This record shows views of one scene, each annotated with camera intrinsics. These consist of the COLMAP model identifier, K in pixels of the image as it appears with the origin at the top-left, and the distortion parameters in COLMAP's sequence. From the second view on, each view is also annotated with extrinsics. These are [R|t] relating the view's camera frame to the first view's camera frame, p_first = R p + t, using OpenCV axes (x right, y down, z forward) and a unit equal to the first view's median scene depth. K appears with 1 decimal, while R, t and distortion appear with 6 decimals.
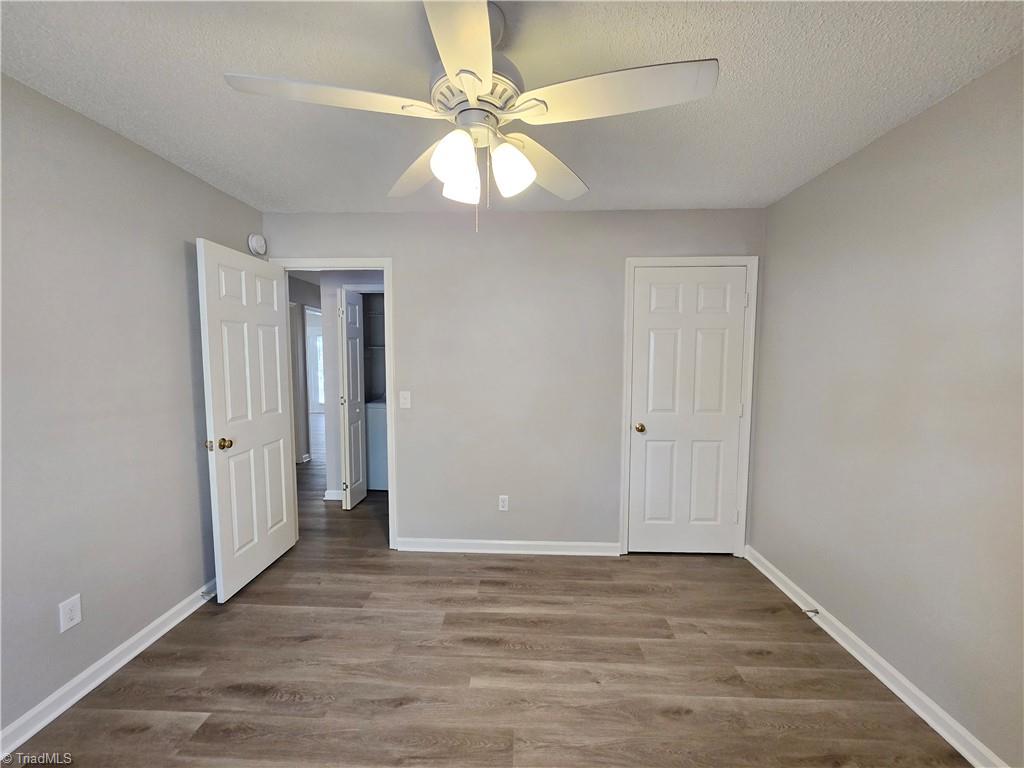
lens RADIAL K [[419.2, 0, 510.3], [0, 419.2, 385.1], [0, 0, 1]] dist [-0.002283, 0.000626]
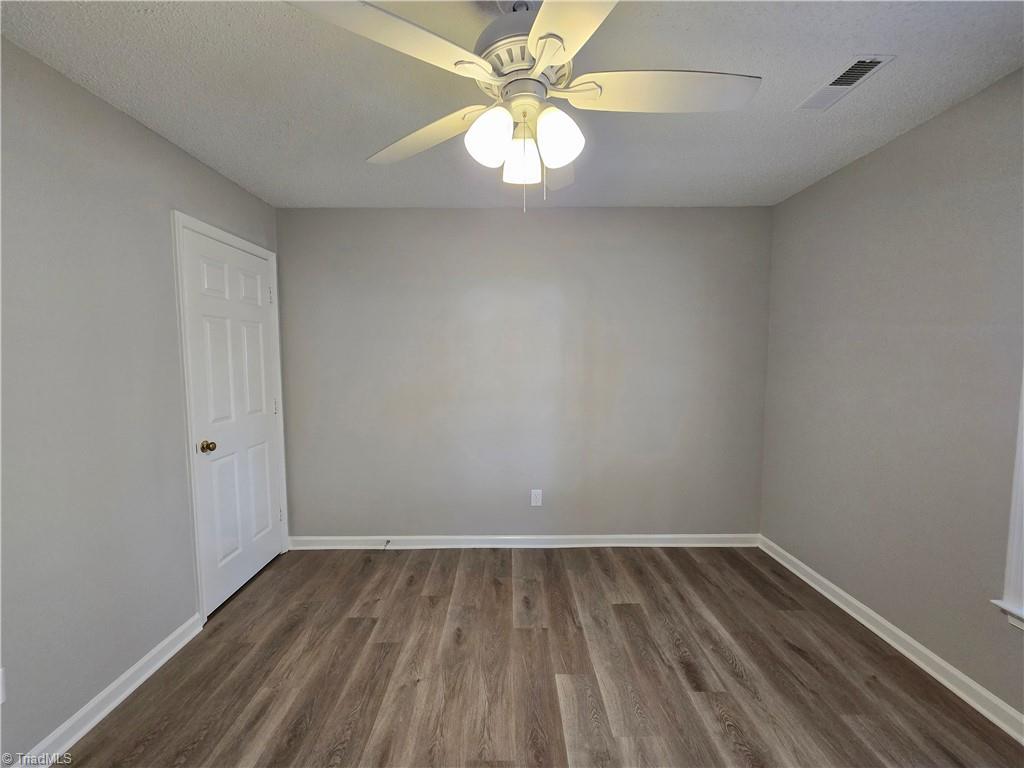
lens RADIAL K [[419.2, 0, 512.3], [0, 419.2, 384.0], [0, 0, 1]] dist [-0.002283, 0.000626]
pose [[-0.040813, -0.070013, 0.996711, -0.630593], [0.076455, 0.994399, 0.072981, -0.029218], [-0.996237, 0.079182, -0.035232, 0.660906]]
